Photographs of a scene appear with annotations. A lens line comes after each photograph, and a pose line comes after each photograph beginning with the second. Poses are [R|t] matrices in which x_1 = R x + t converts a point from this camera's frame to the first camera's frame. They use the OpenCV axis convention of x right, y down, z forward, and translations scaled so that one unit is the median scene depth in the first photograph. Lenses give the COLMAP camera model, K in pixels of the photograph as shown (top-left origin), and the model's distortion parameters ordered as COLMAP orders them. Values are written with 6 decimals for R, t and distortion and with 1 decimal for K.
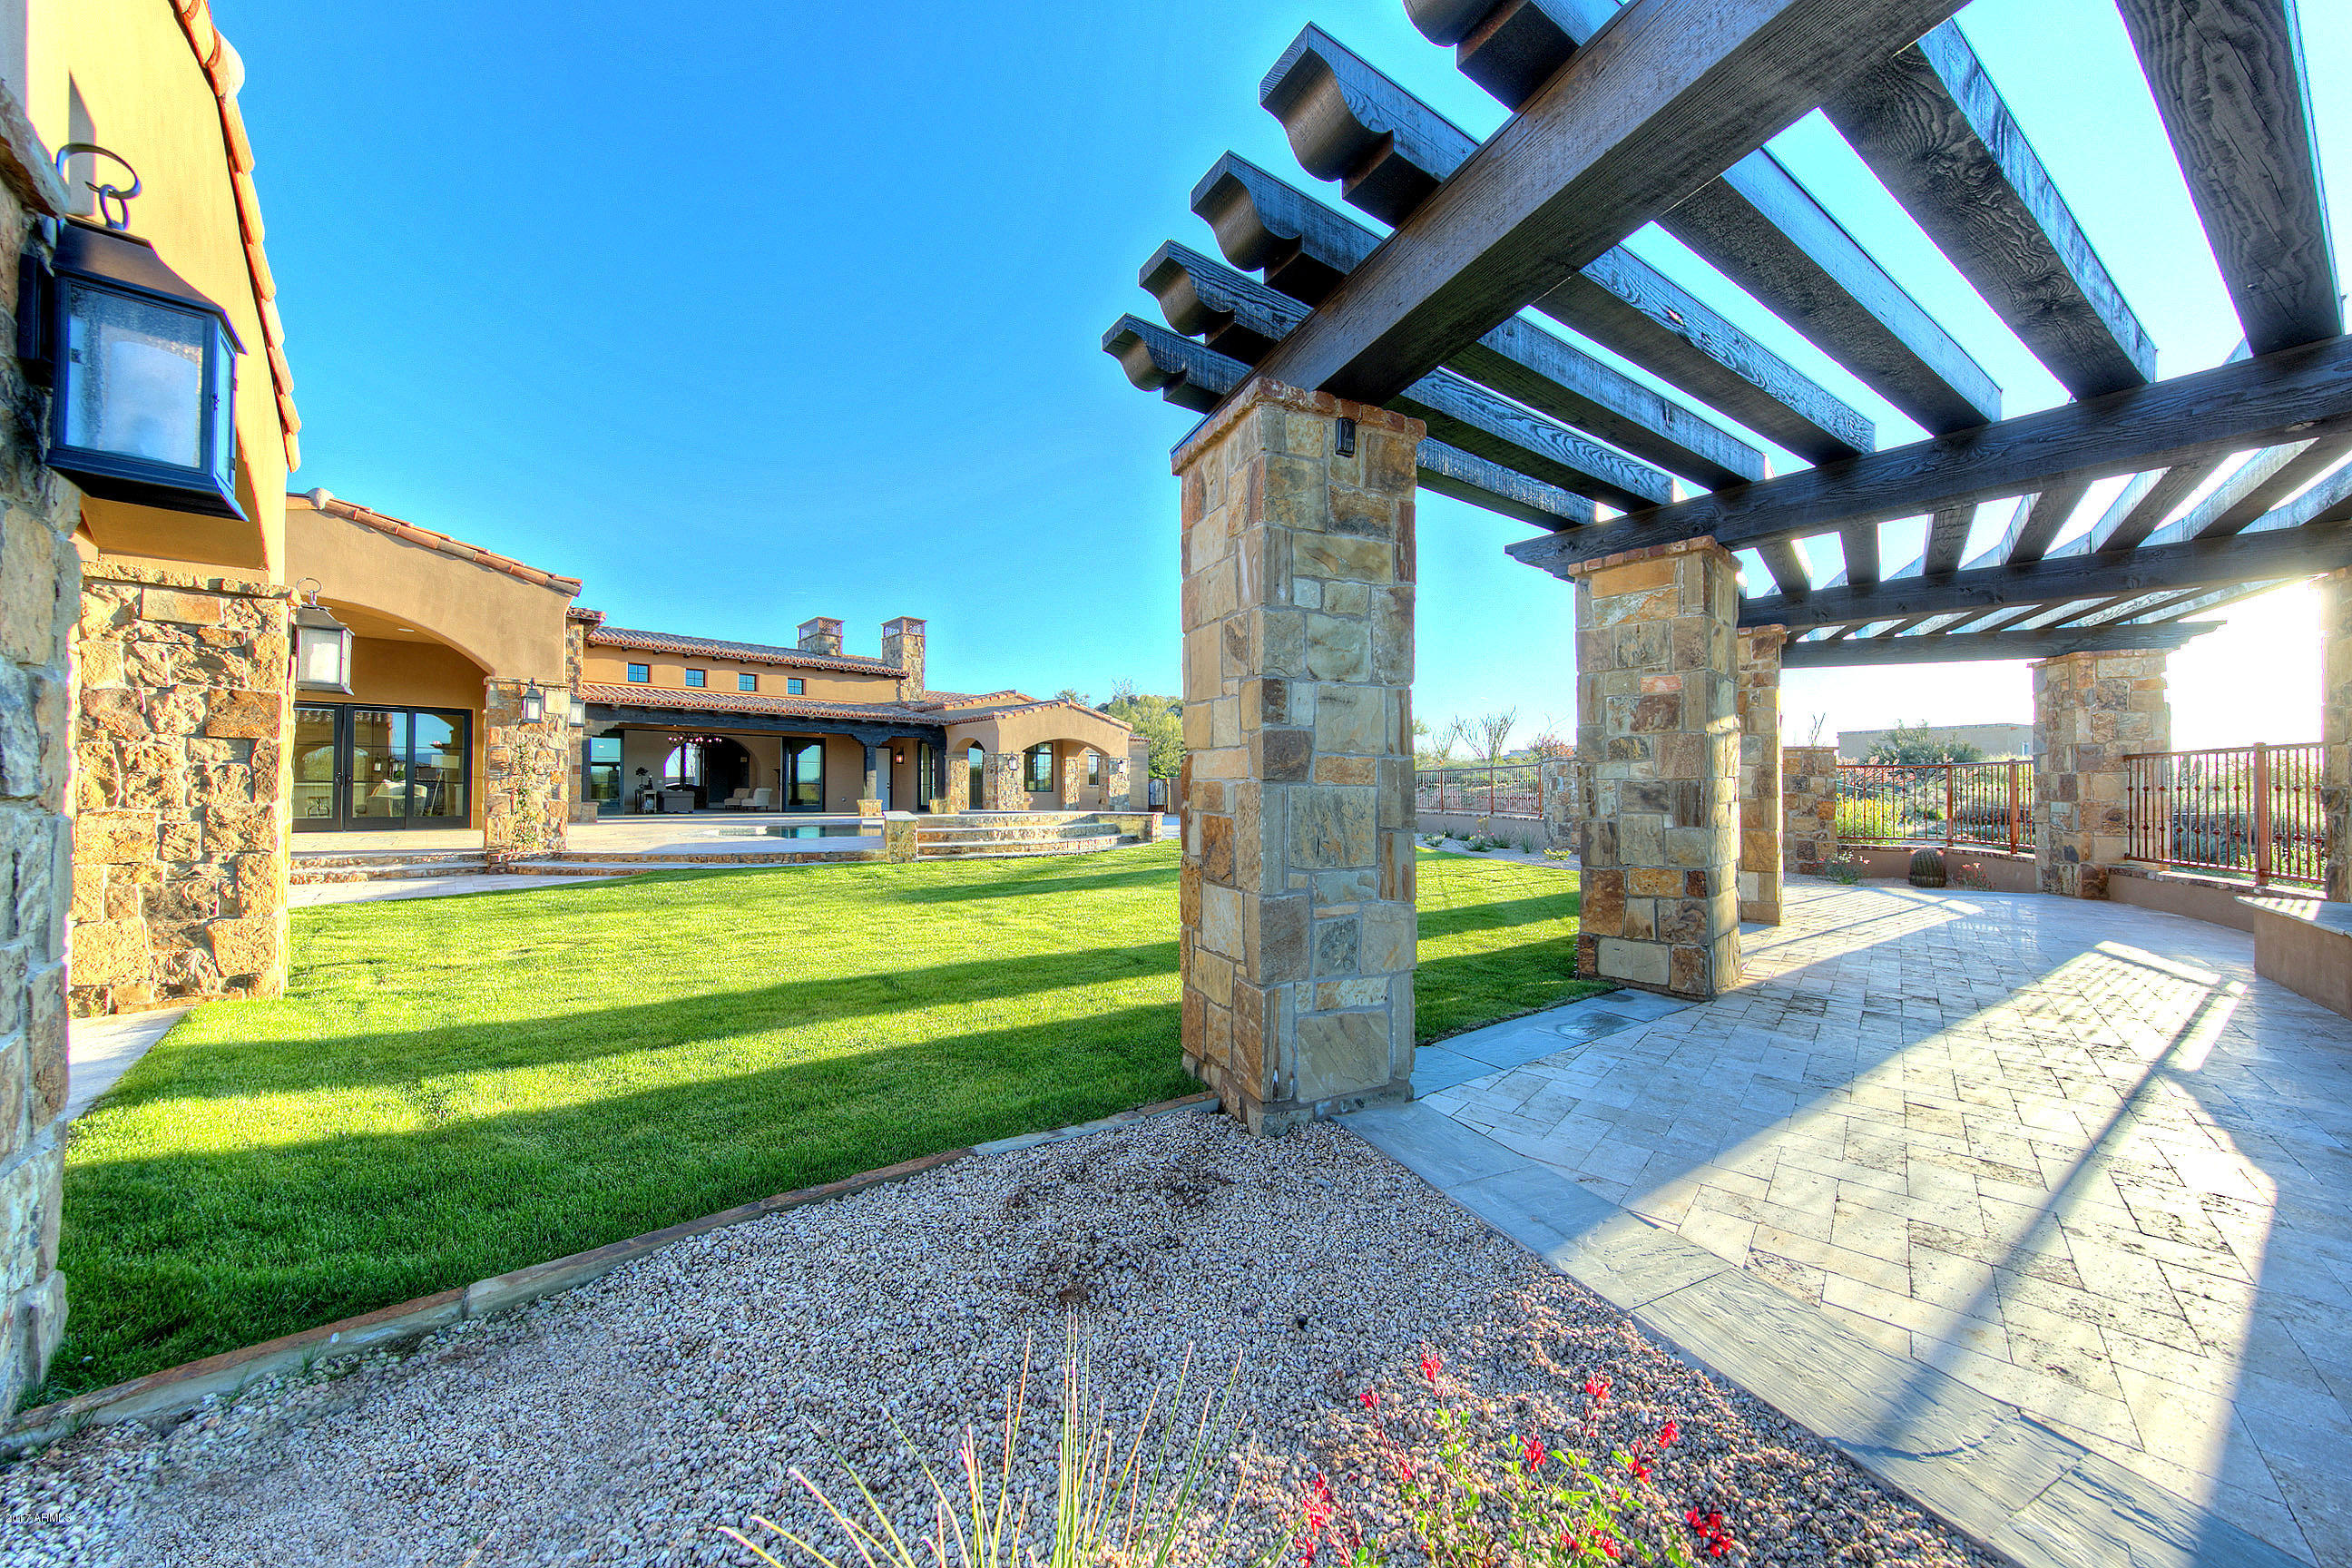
lens RADIAL K [[822.6, 0, 1175.2], [0, 822.6, 791.3], [0, 0, 1]] dist [0.010158, 0.000002]
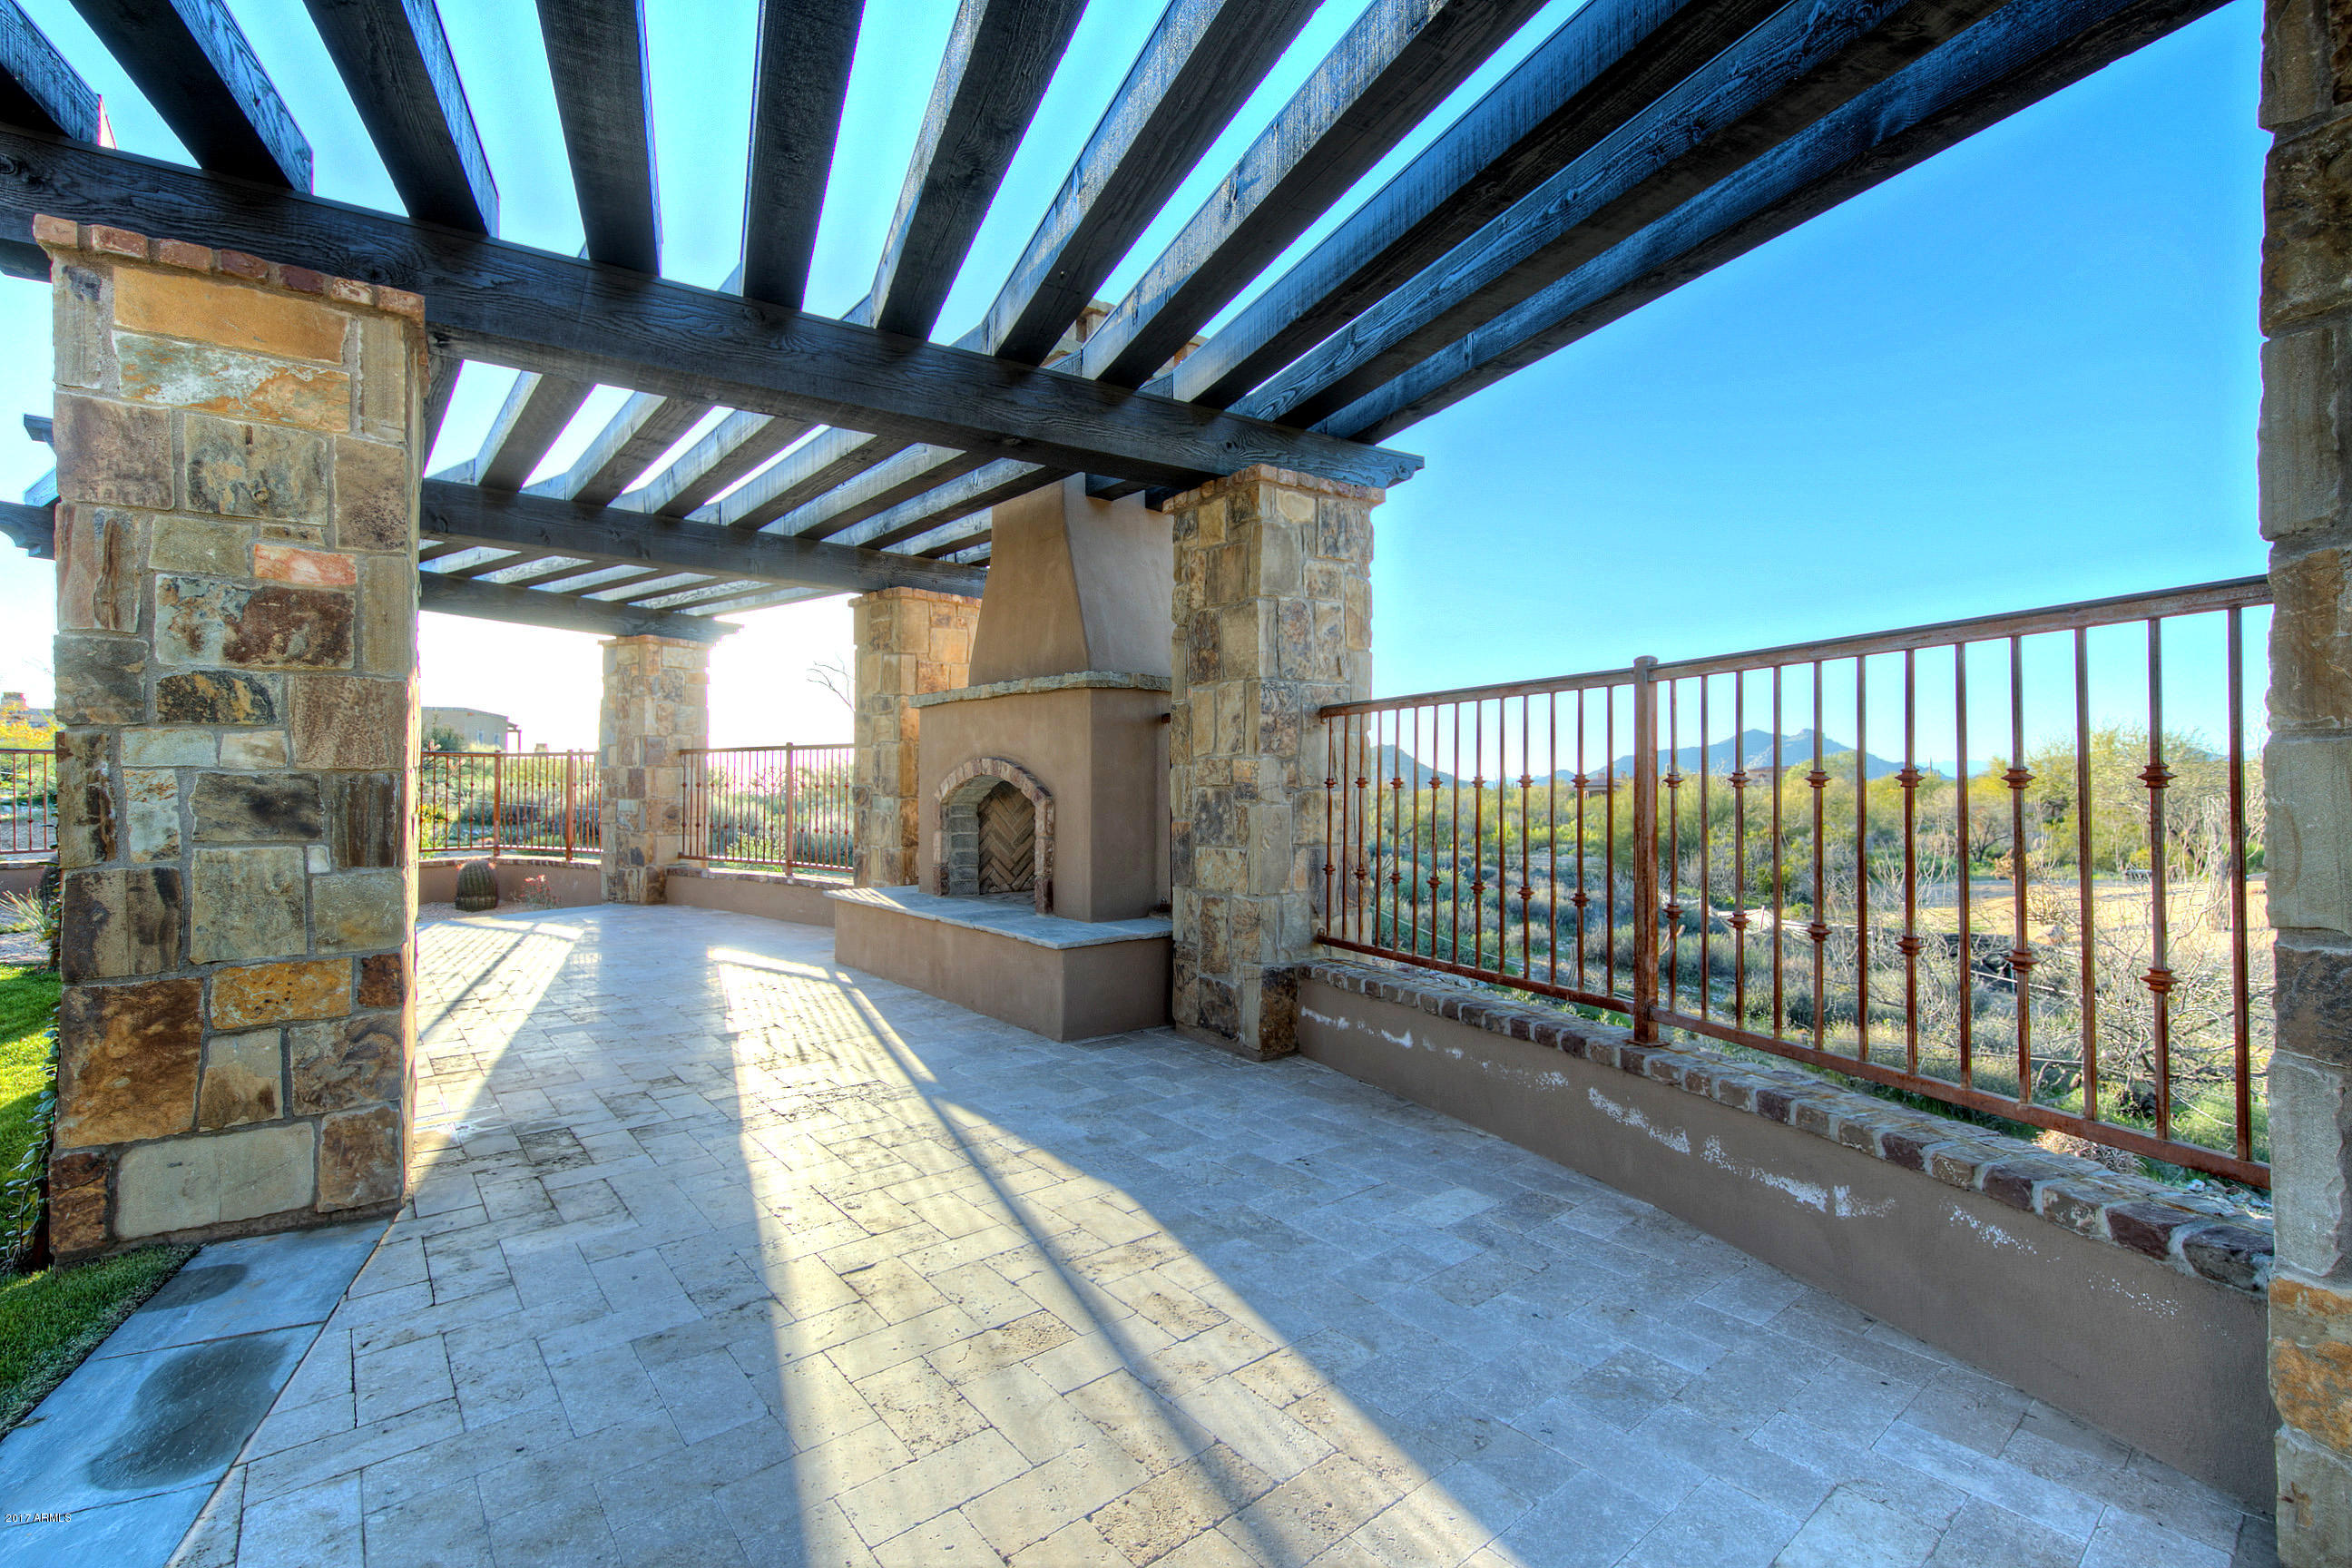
lens RADIAL K [[1022.9, 0, 1171.9], [0, 1022.9, 775.7], [0, 0, 1]] dist [0.001419, -0.000328]
pose [[0.131705, 0.008579, 0.991252, 0.074533], [-0.002571, 0.999962, -0.008313, -0.007652], [-0.991286, -0.001454, 0.131722, 0.417952]]
